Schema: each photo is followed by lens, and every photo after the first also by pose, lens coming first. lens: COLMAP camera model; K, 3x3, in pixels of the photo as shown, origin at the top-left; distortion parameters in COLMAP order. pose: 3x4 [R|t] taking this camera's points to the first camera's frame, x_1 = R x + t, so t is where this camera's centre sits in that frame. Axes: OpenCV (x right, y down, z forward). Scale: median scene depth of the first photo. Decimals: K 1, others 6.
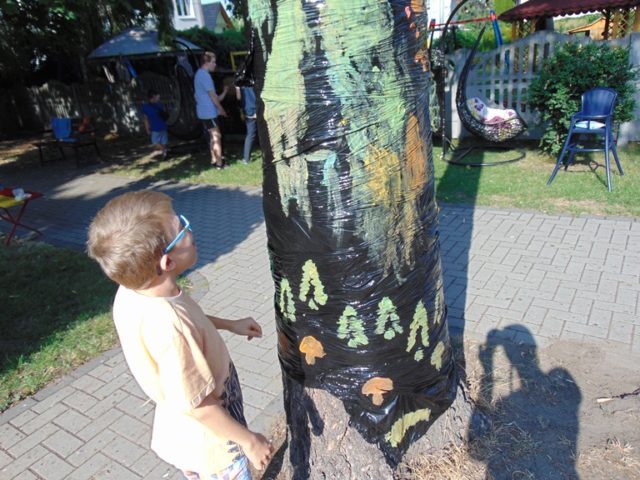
lens RADIAL K [[476.9, 0, 320.0], [0, 476.9, 240.0], [0, 0, 1]] dist [-0.012121, 0.042832]
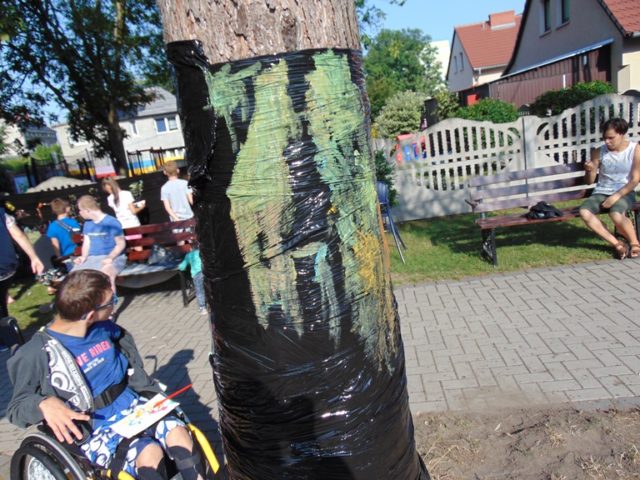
lens RADIAL K [[476.9, 0, 320.0], [0, 476.9, 240.0], [0, 0, 1]] dist [-0.012121, 0.042832]
pose [[0.882012, -0.133247, 0.451996, -0.382496], [0.227644, 0.960323, -0.161117, -0.047901], [-0.412594, 0.245001, 0.877349, 0.214476]]
